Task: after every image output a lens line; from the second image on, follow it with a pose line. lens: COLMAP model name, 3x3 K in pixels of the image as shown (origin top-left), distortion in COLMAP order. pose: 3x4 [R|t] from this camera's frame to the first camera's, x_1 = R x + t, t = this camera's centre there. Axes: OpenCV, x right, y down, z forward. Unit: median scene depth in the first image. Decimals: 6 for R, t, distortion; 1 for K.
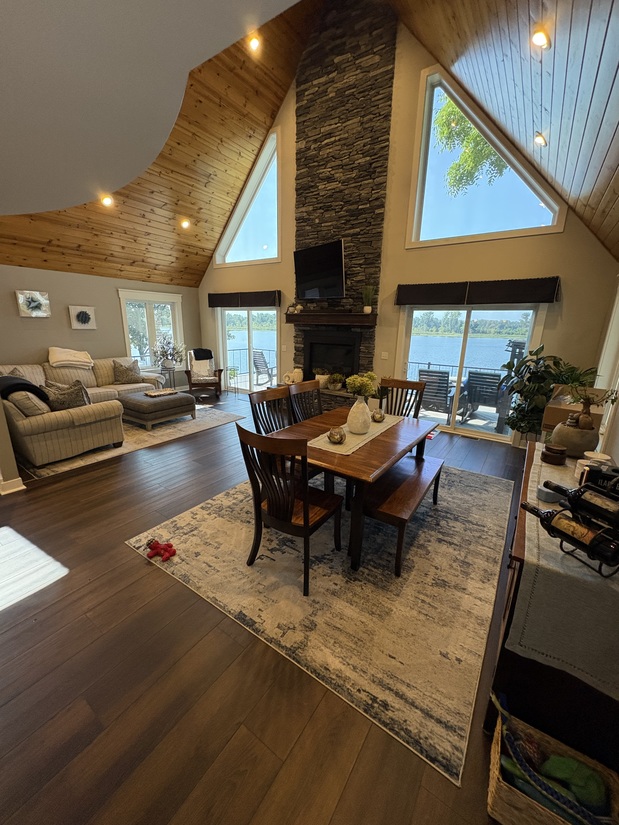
lens RADIAL K [[328.4, 0, 309.7], [0, 328.4, 413.5], [0, 0, 1]] dist [0.000490, 0.000395]
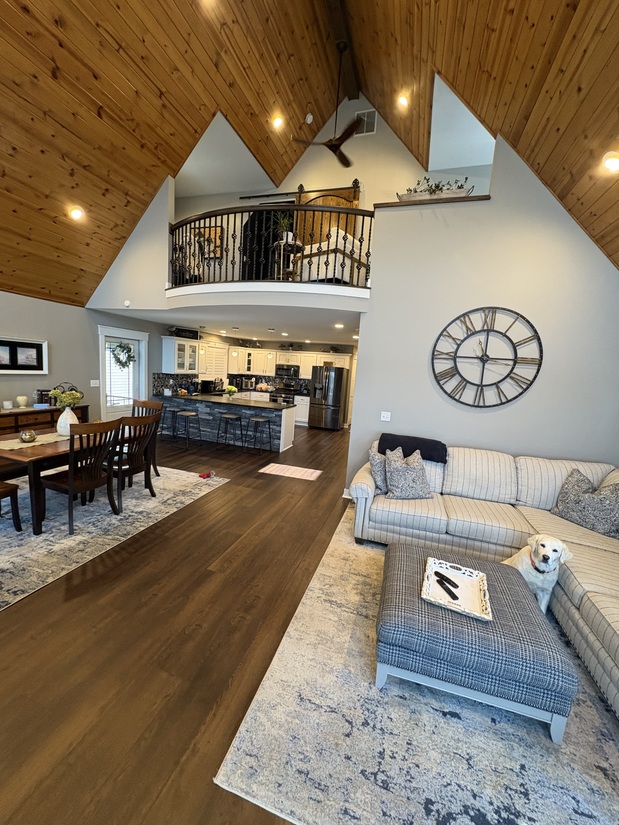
lens RADIAL K [[328.4, 0, 309.7], [0, 328.4, 413.5], [0, 0, 1]] dist [0.000490, 0.000395]
pose [[-0.953844, -0.049374, -0.296217, -0.187821], [-0.164447, 0.911229, 0.377648, -0.339396], [0.251276, 0.408930, -0.877290, 1.185362]]
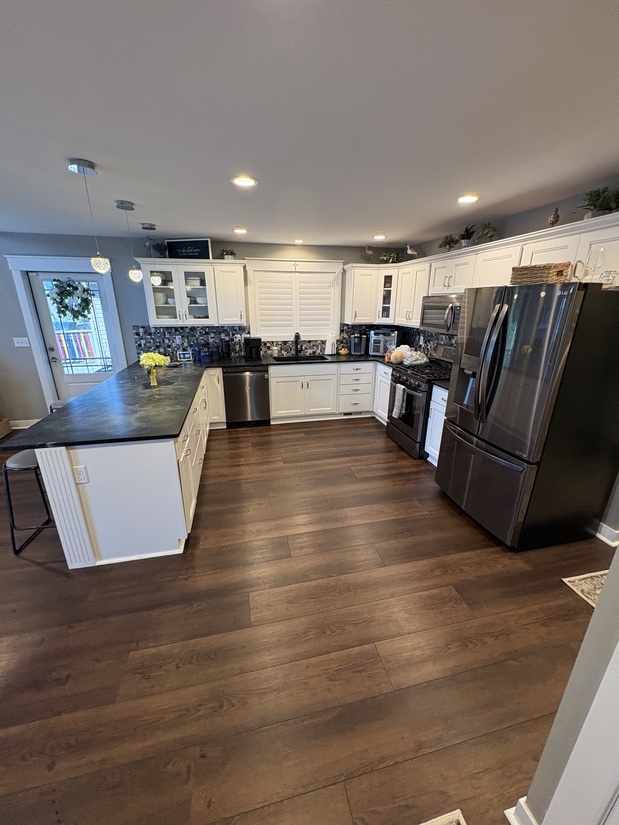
lens RADIAL K [[328.4, 0, 309.7], [0, 328.4, 413.5], [0, 0, 1]] dist [0.000490, 0.000395]
pose [[-0.734483, -0.239604, 0.634921, -0.856415], [0.160909, 0.847428, 0.505939, -0.055813], [-0.659274, 0.473768, -0.583867, 0.133170]]
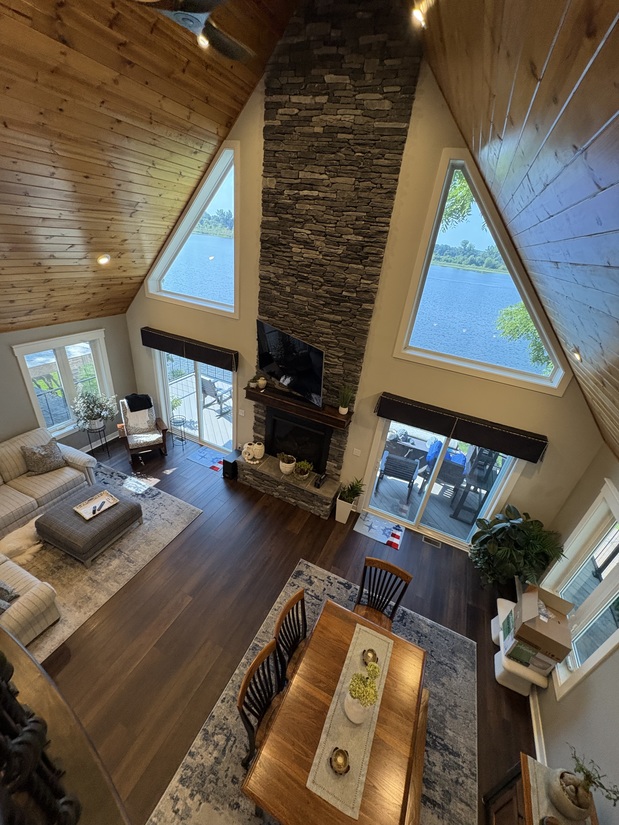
lens RADIAL K [[328.4, 0, 309.7], [0, 328.4, 413.5], [0, 0, 1]] dist [0.000490, 0.000395]
pose [[0.981975, -0.001530, 0.189007, -0.079798], [-0.043981, 0.970670, 0.236359, -0.503571], [-0.183825, -0.240412, 0.953106, 0.164599]]
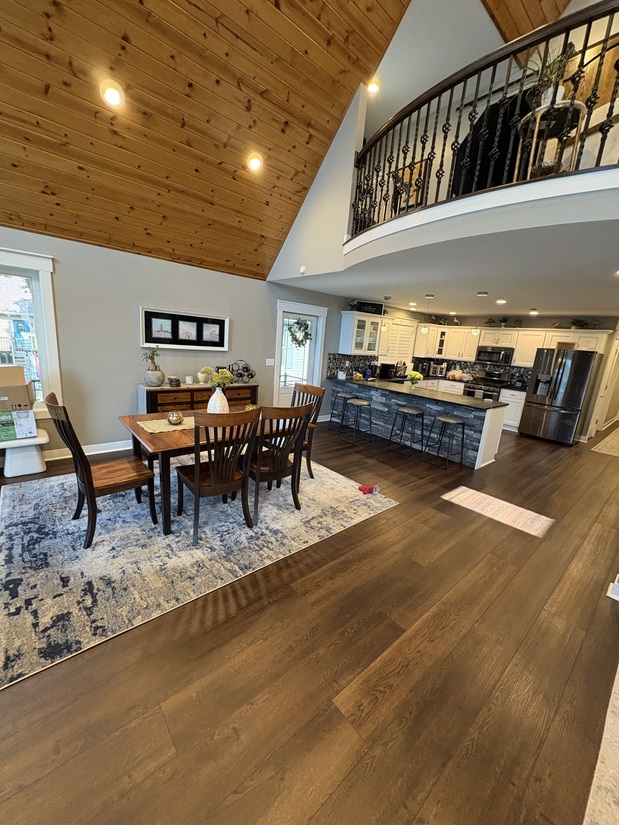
lens RADIAL K [[328.4, 0, 309.7], [0, 328.4, 413.5], [0, 0, 1]] dist [0.000490, 0.000395]
pose [[-0.962056, -0.151889, 0.226667, -0.205858], [-0.028104, 0.881477, 0.471390, -0.255366], [-0.271400, 0.447134, -0.852299, 0.943034]]
